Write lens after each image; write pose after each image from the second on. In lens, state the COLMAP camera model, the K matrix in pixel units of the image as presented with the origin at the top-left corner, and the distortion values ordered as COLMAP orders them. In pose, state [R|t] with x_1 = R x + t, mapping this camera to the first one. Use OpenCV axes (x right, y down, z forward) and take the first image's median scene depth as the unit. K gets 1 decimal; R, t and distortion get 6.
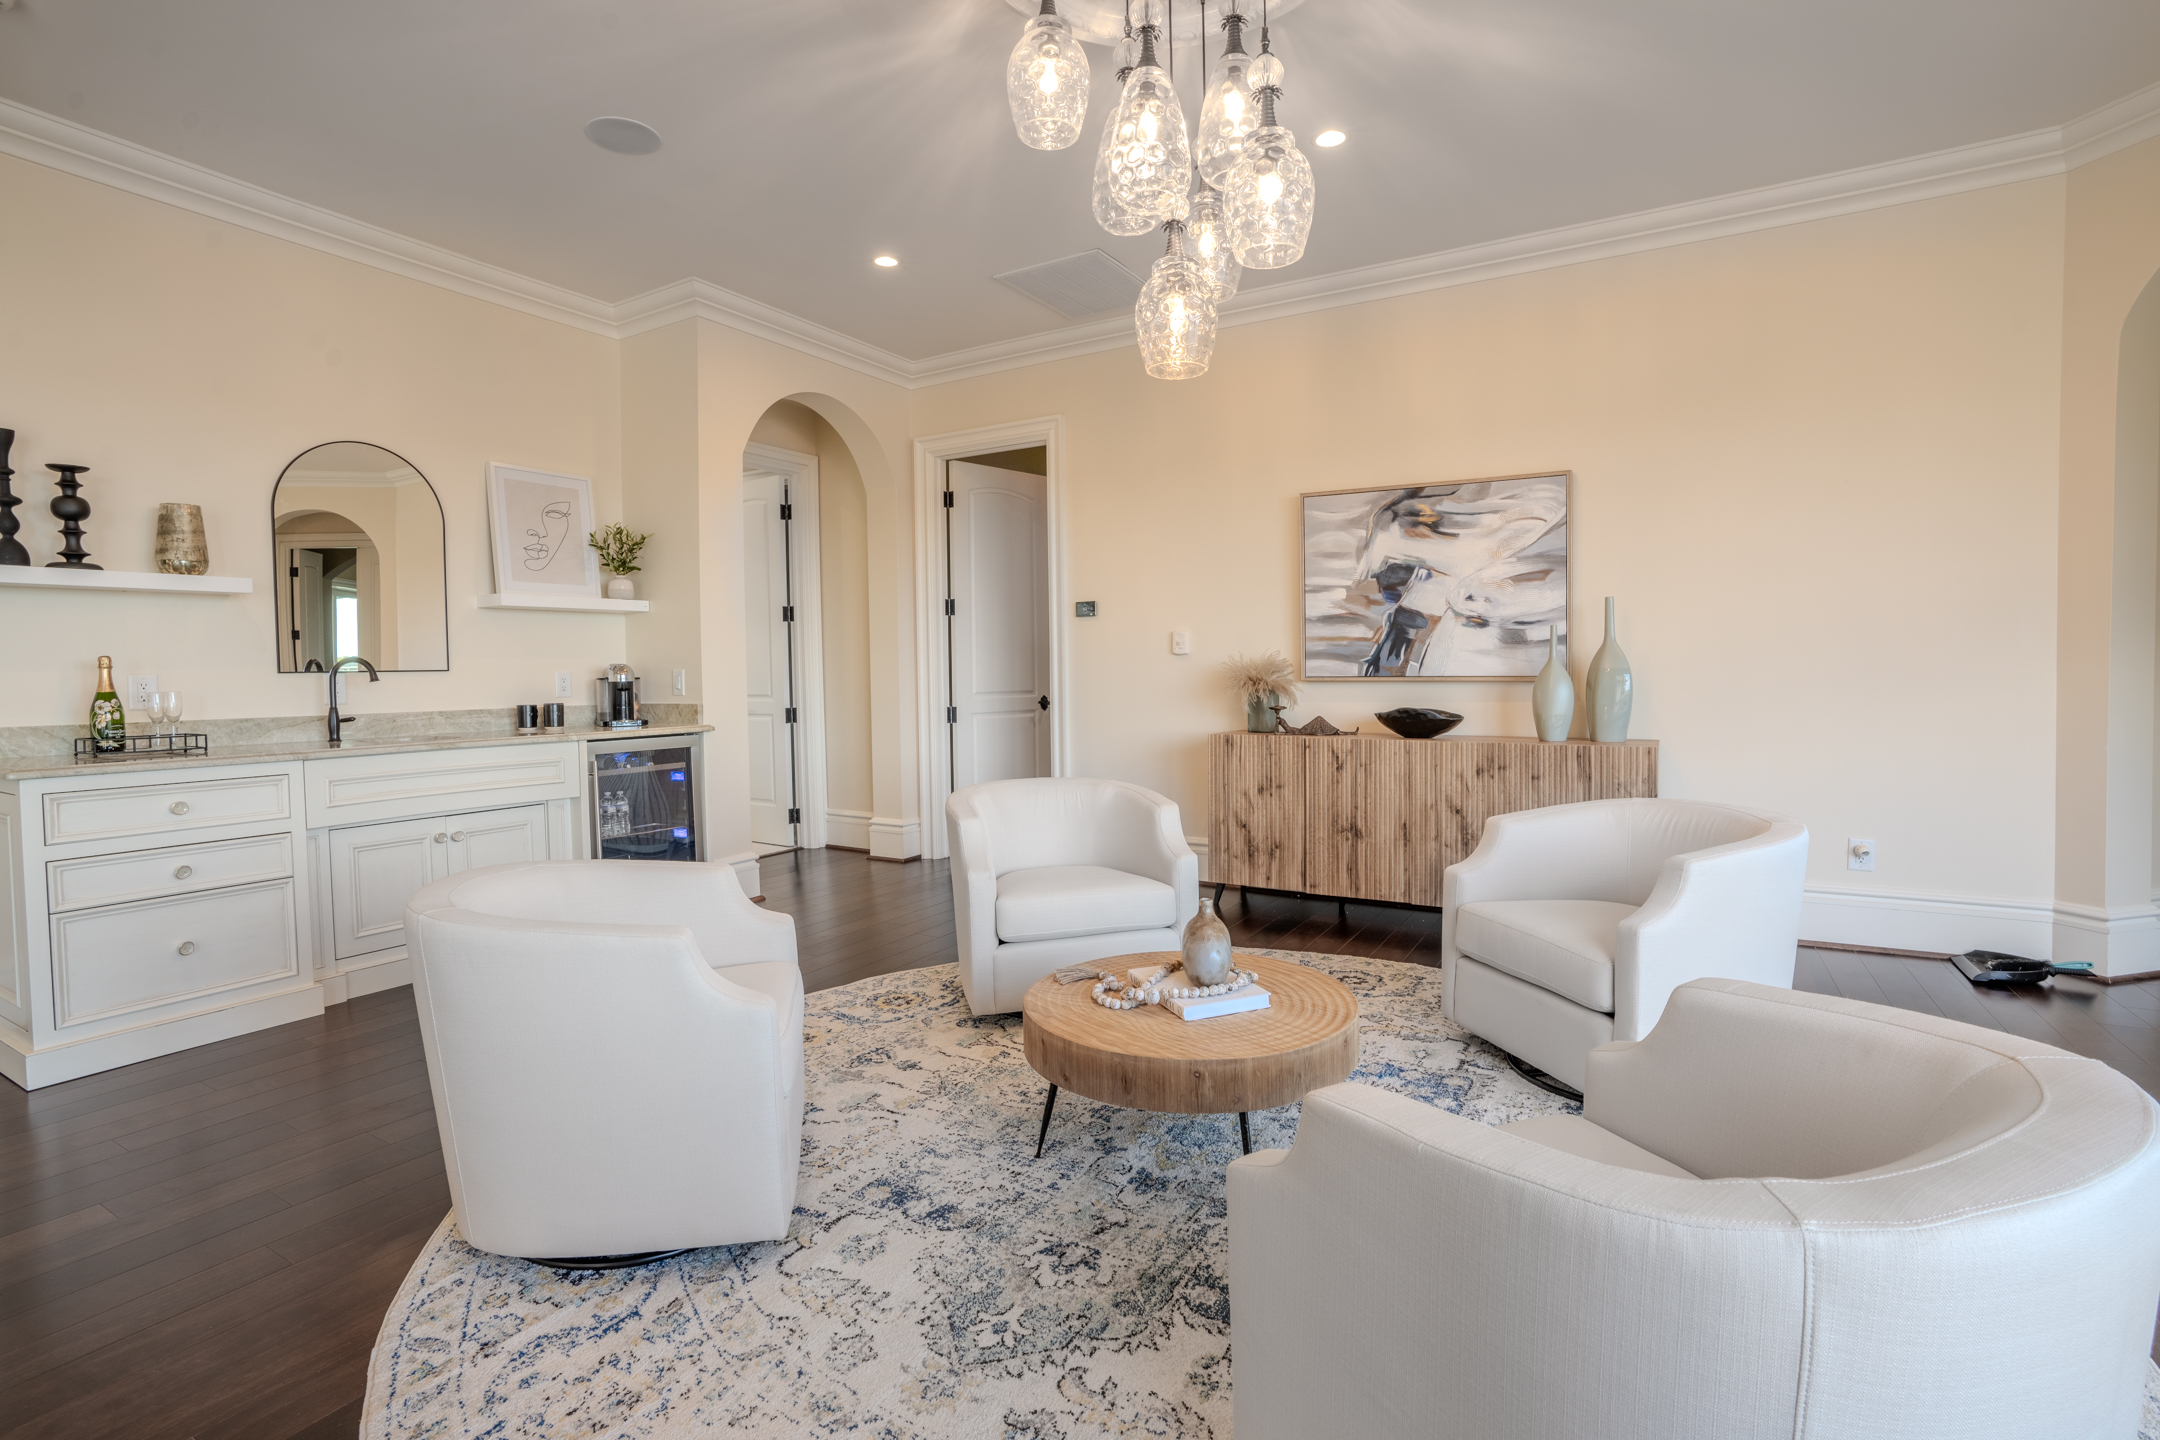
lens RADIAL K [[982.7, 0, 1082.7], [0, 982.7, 703.4], [0, 0, 1]] dist [-0.078049, 0.031119]
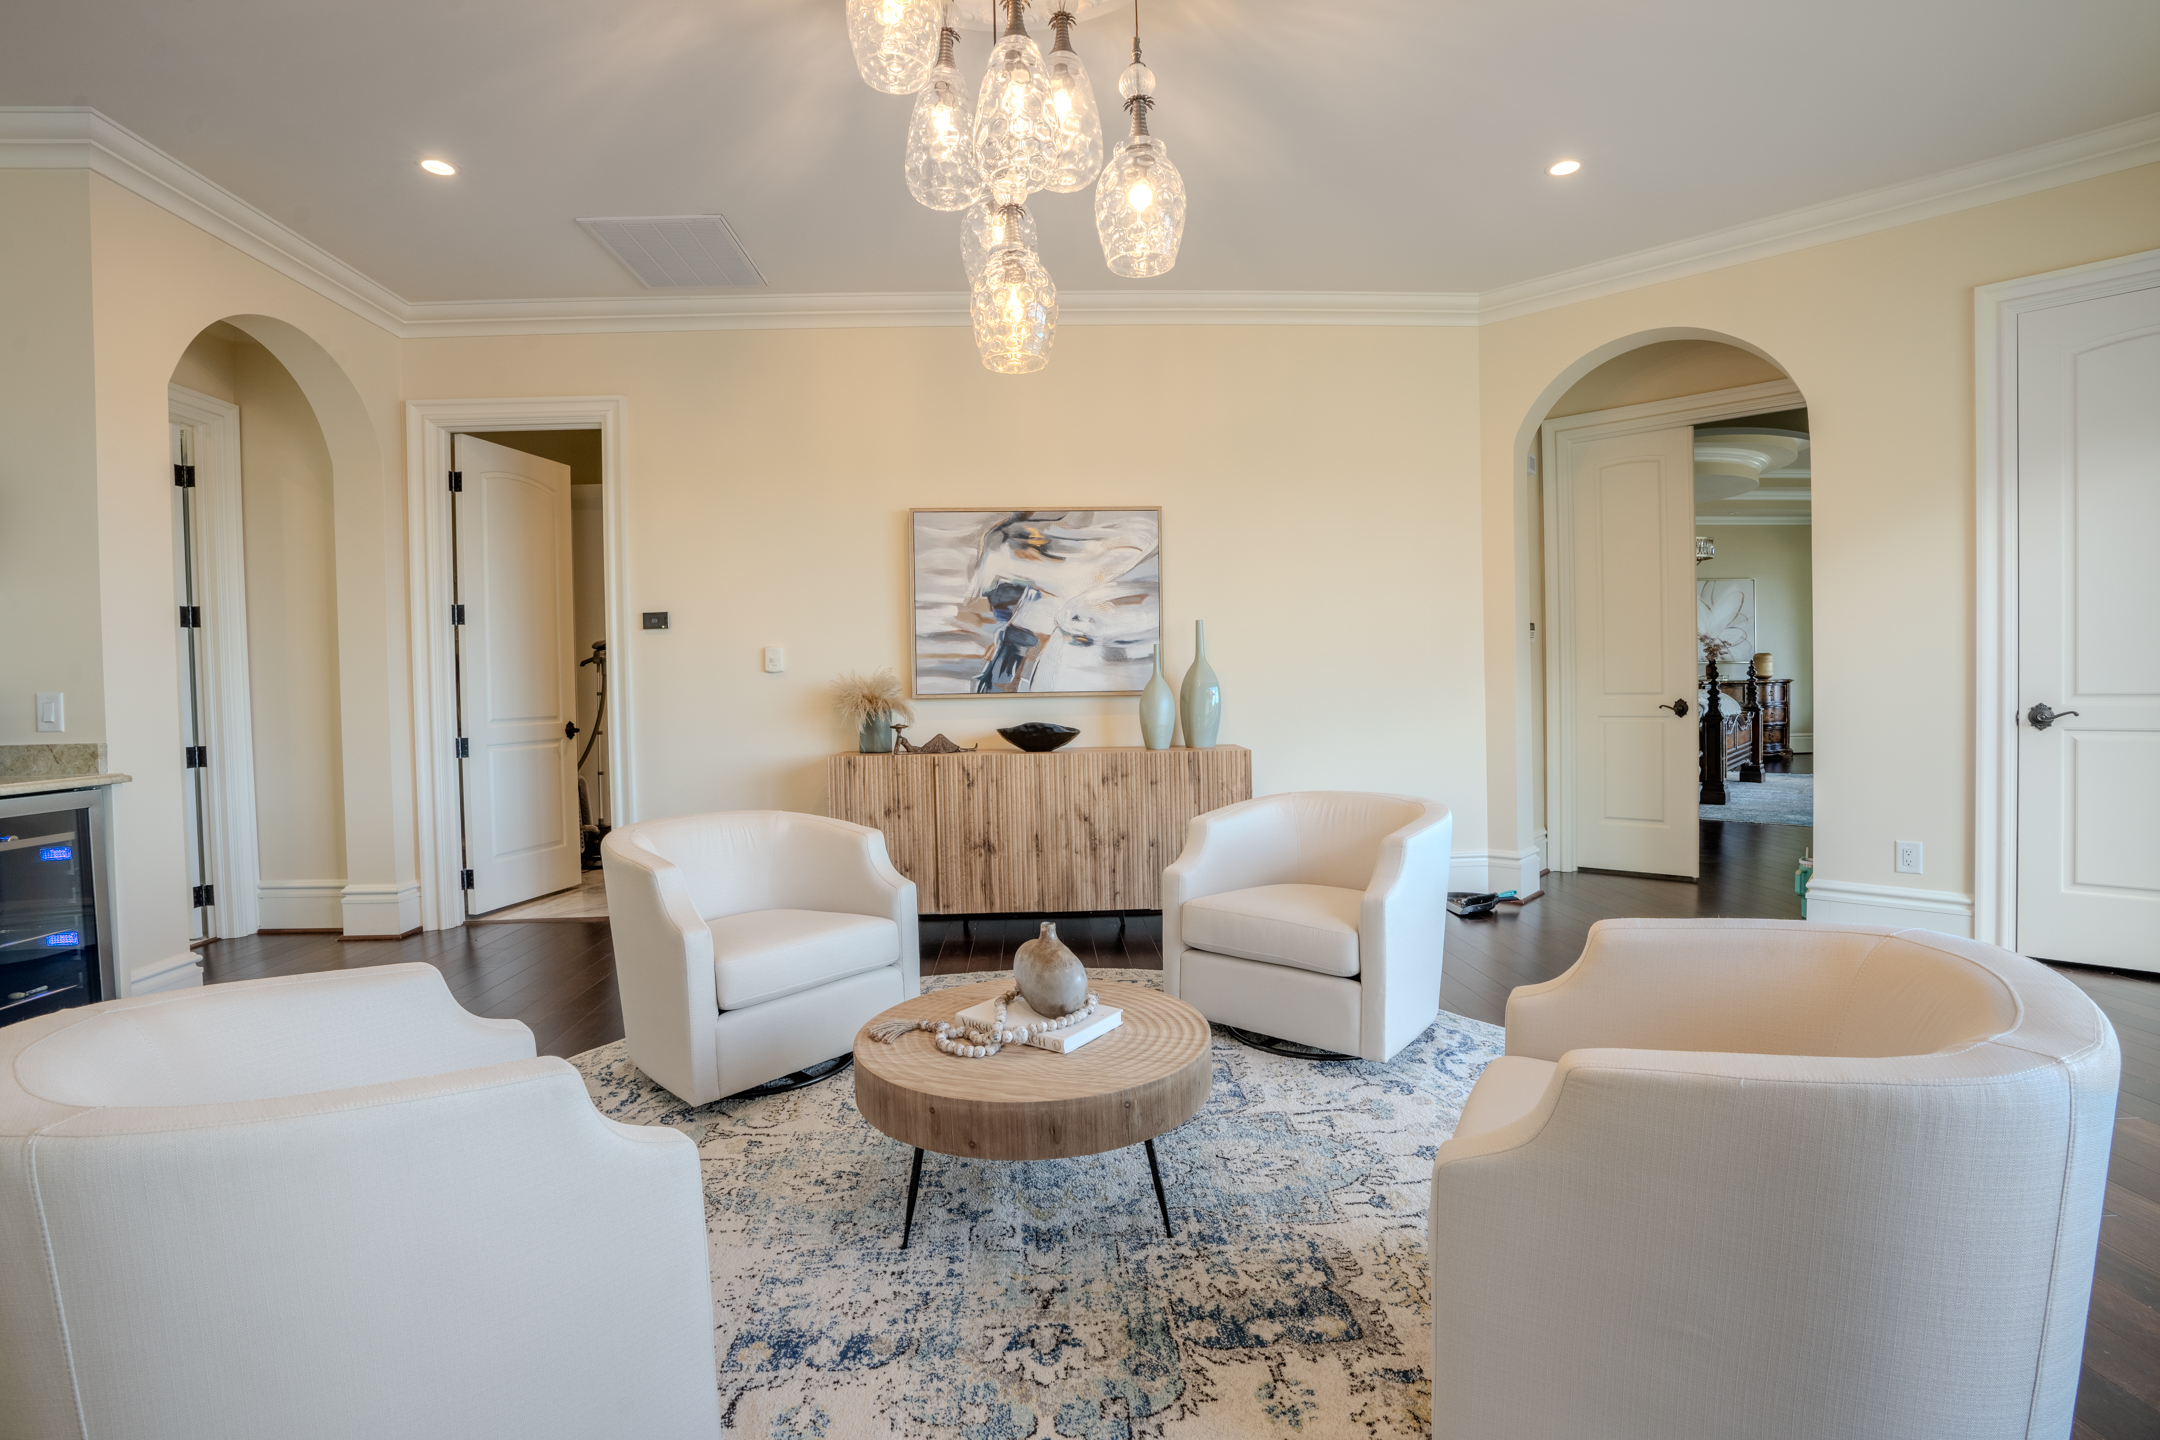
lens RADIAL K [[982.7, 0, 1082.7], [0, 982.7, 703.4], [0, 0, 1]] dist [-0.078049, 0.031119]
pose [[0.844304, -0.015005, 0.535655, -0.176433], [0.027503, 0.999504, -0.015351, 0.001669], [-0.535159, 0.027693, 0.844297, 0.089246]]
